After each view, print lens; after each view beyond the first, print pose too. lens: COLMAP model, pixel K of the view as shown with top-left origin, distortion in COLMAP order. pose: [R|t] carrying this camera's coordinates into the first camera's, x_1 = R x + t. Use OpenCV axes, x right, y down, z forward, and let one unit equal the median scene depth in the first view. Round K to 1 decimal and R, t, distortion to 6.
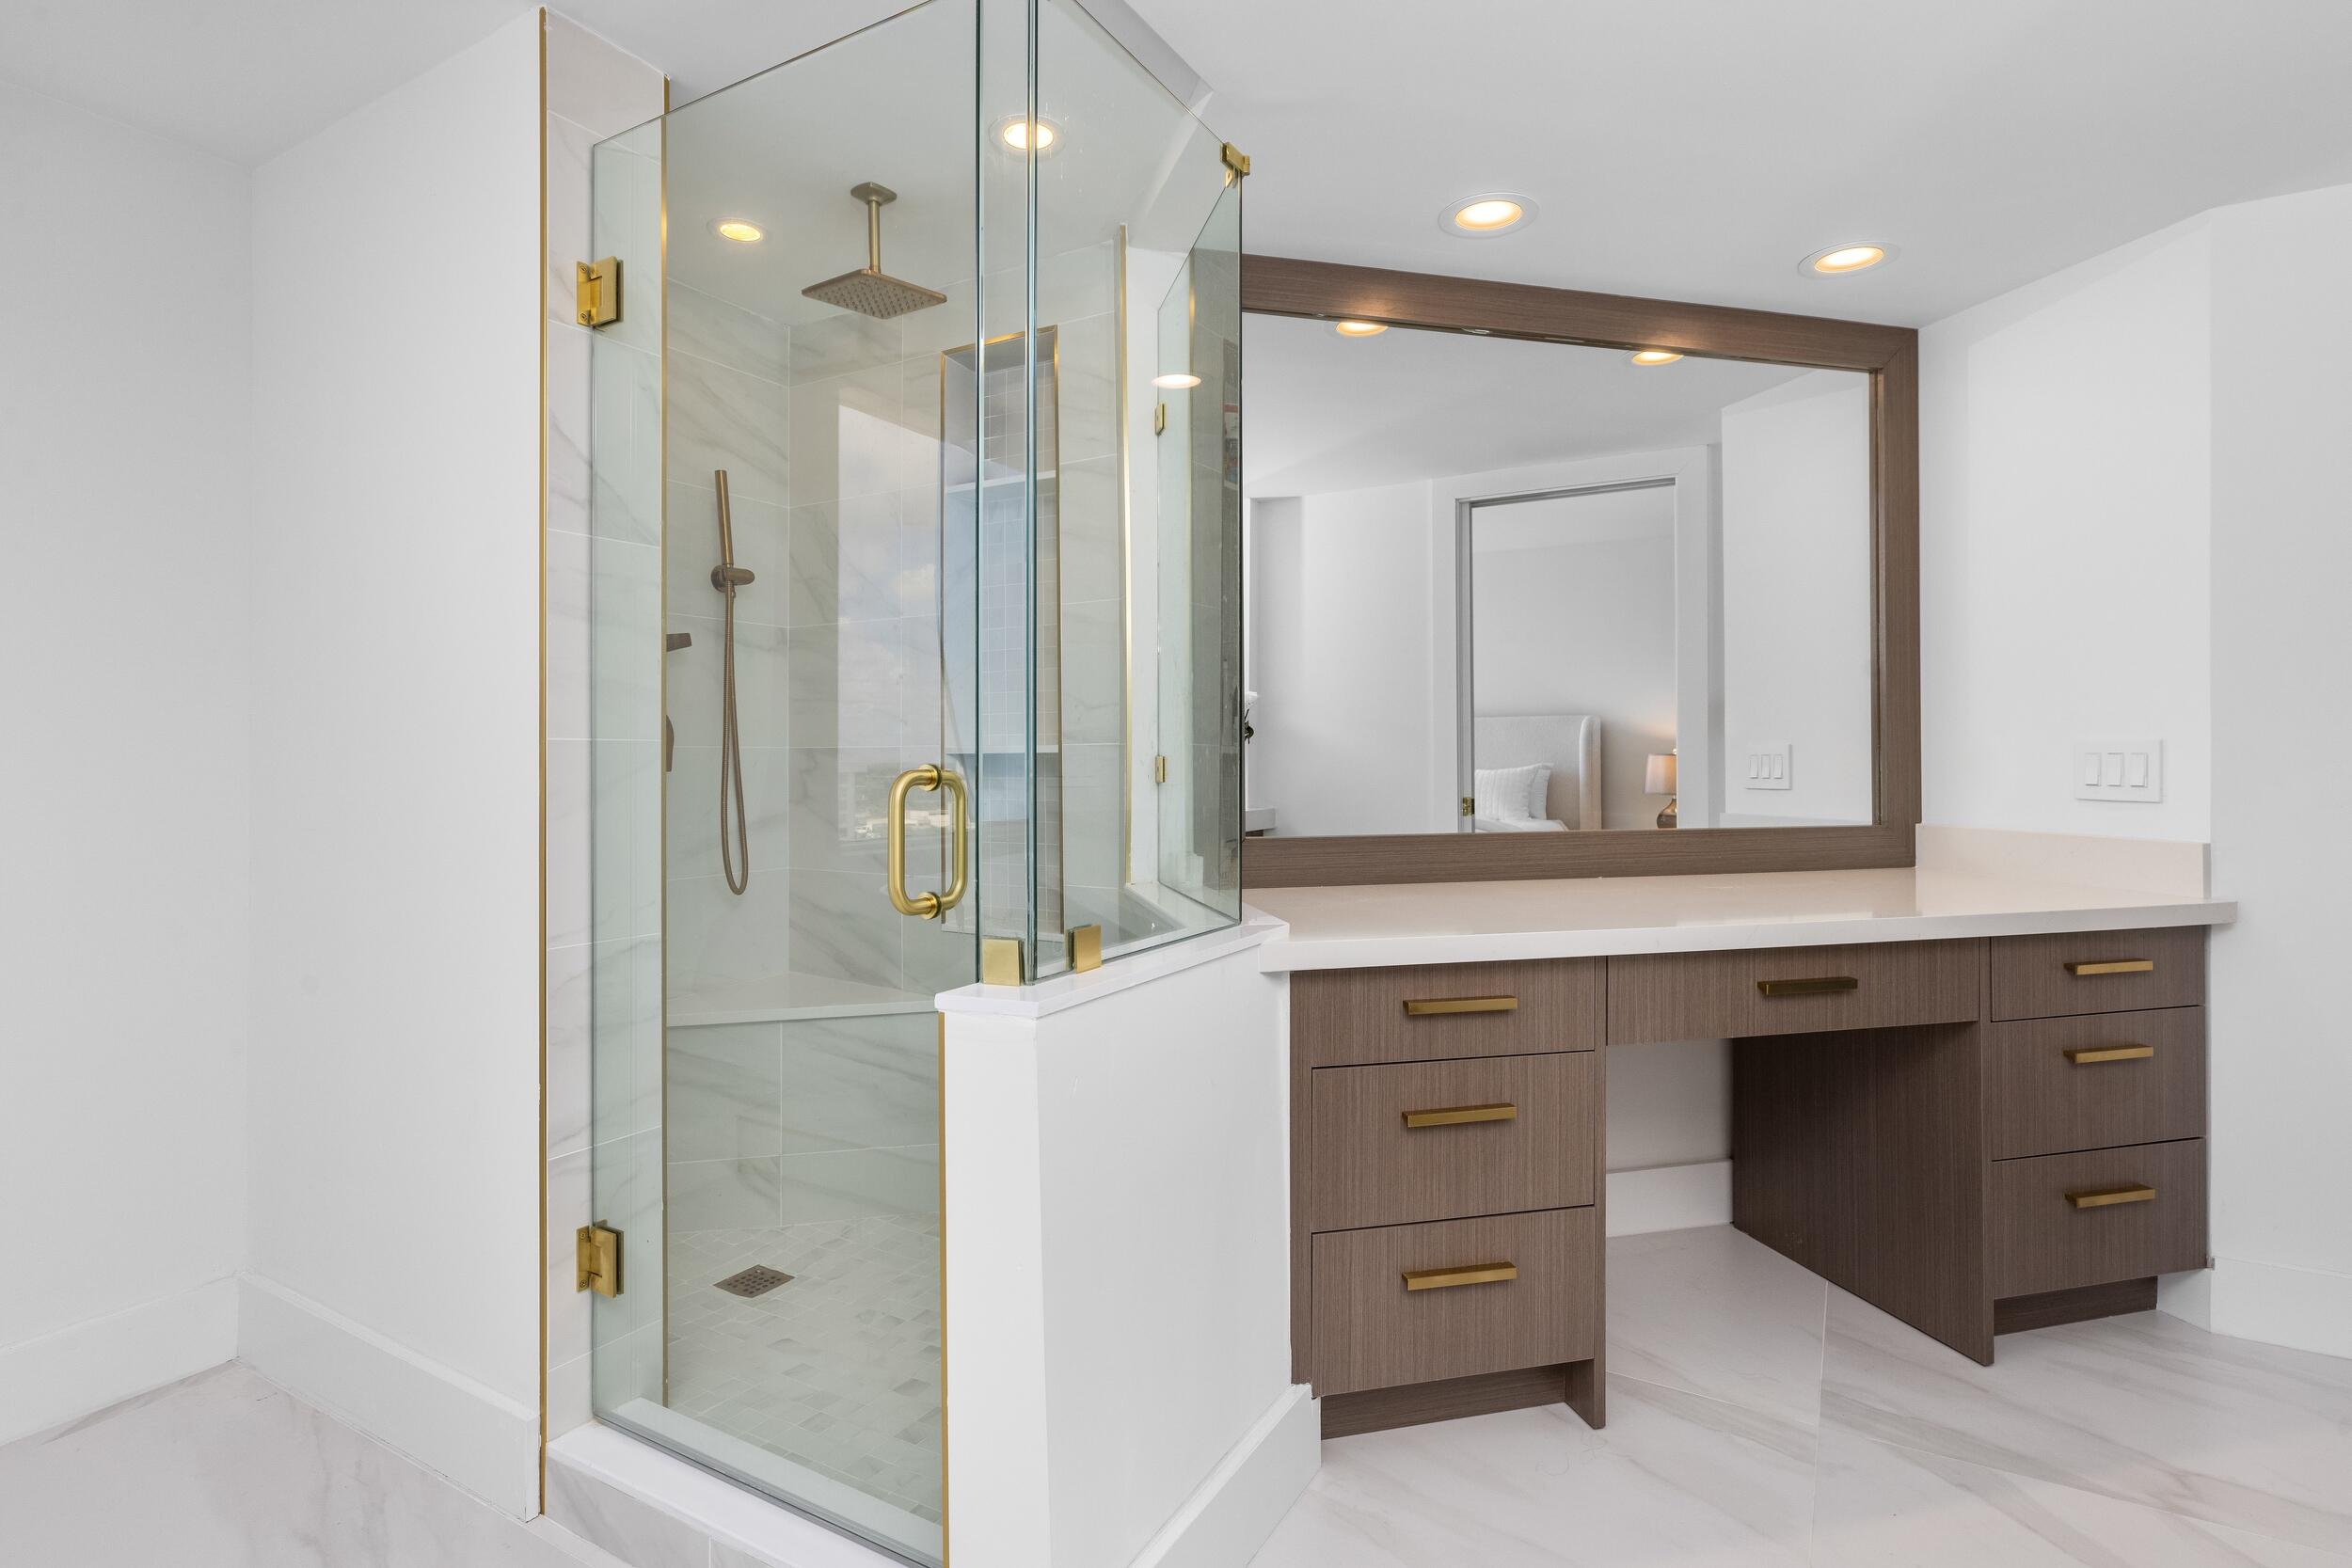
lens RADIAL K [[1151.9, 0, 1210.1], [0, 1151.9, 756.6], [0, 0, 1]] dist [-0.004151, -0.001188]
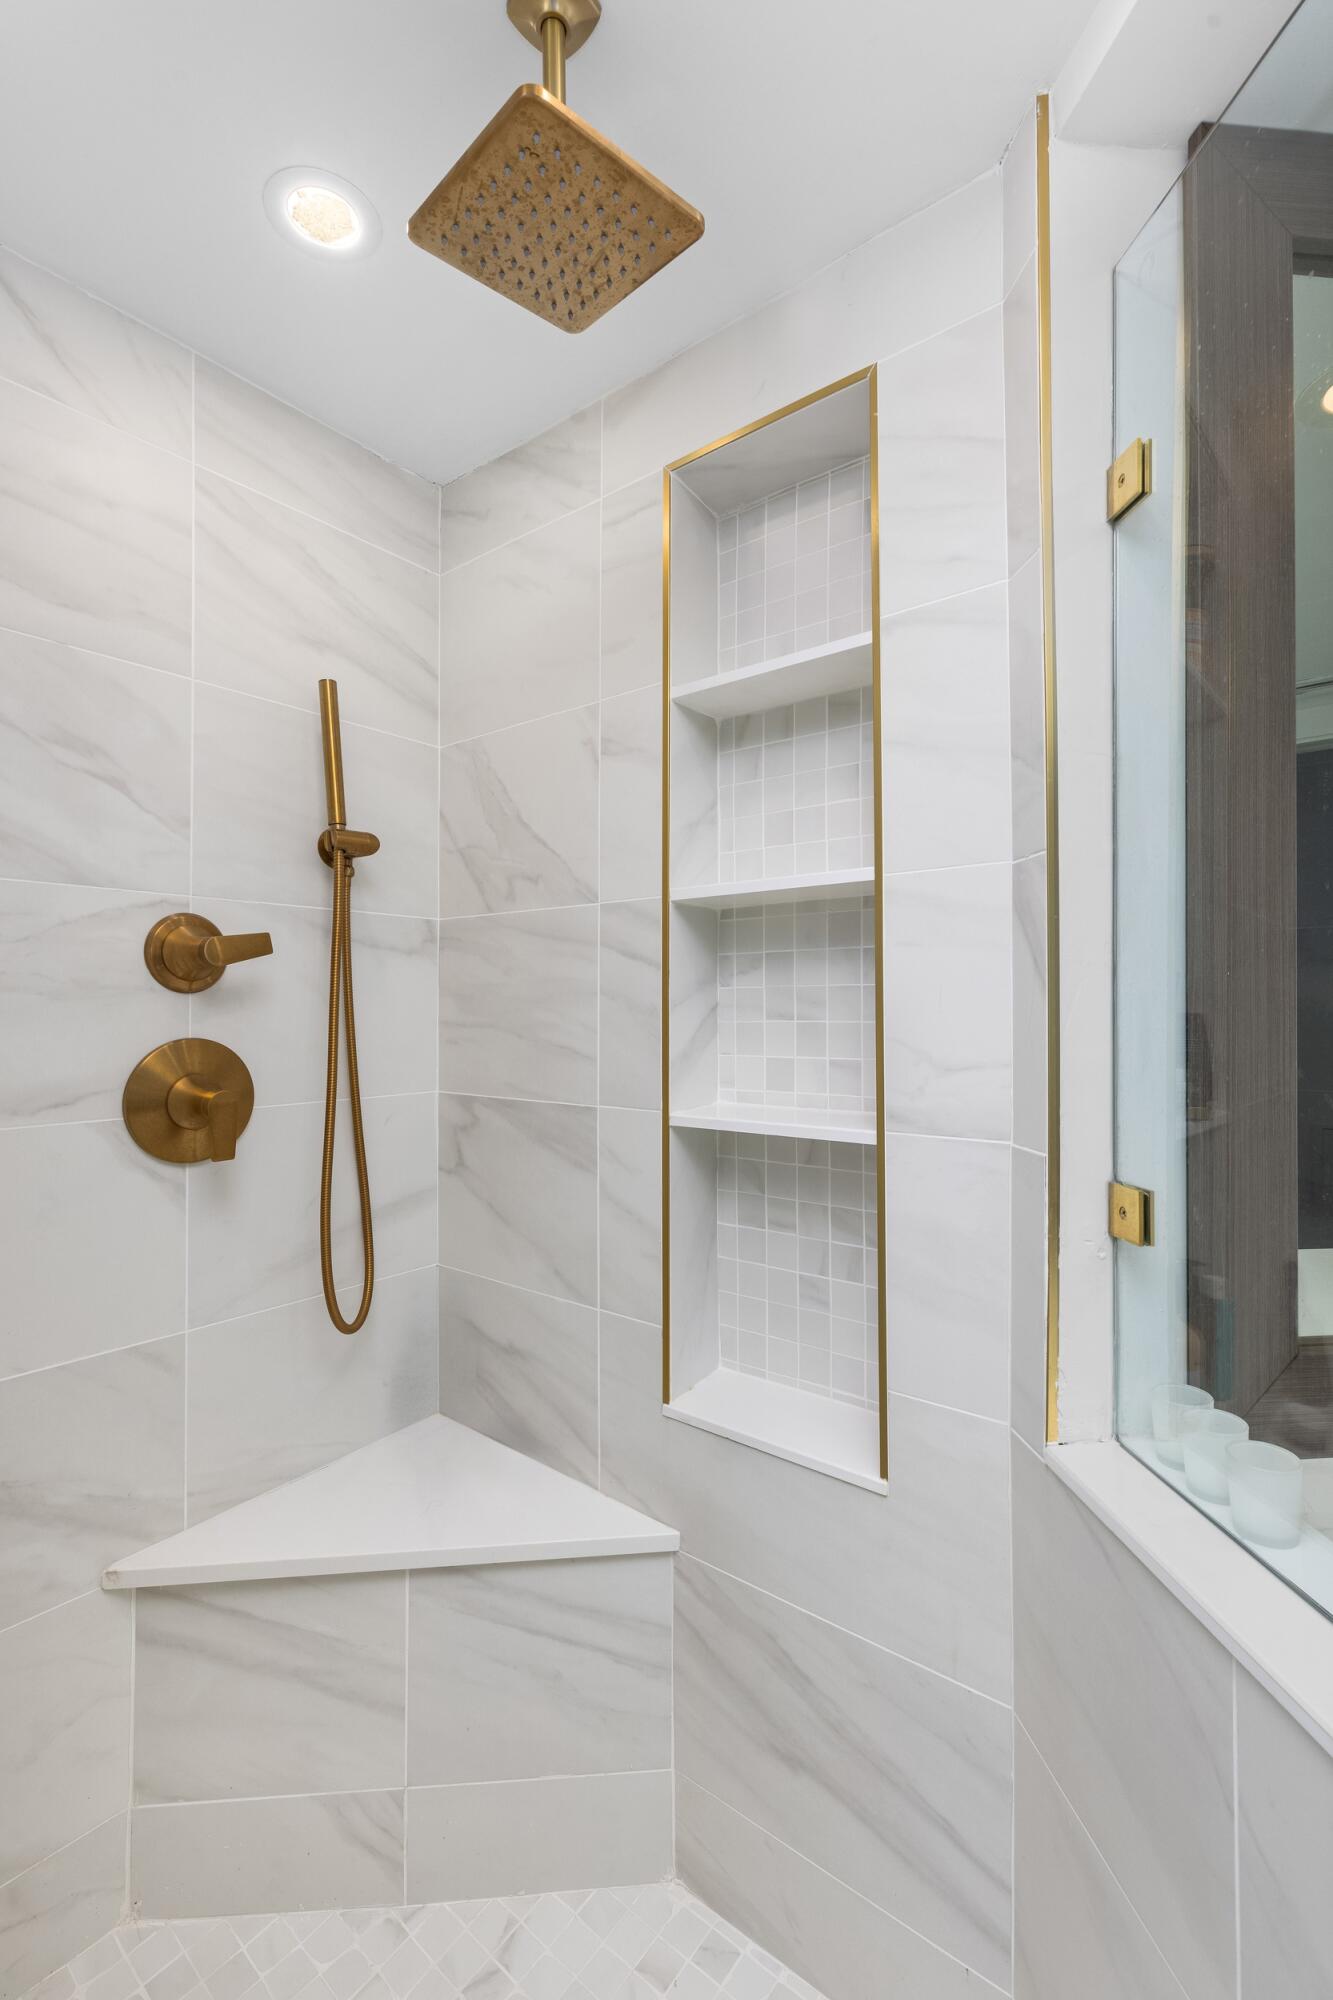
lens RADIAL K [[906.6, 0, 665.1], [0, 906.6, 996.7], [0, 0, 1]] dist [0.001128, -0.000223]
pose [[0.983700, 0.001838, -0.179809, -0.170853], [-0.003677, 0.999944, -0.009893, -0.077014], [0.179781, 0.010393, 0.983652, 0.622276]]
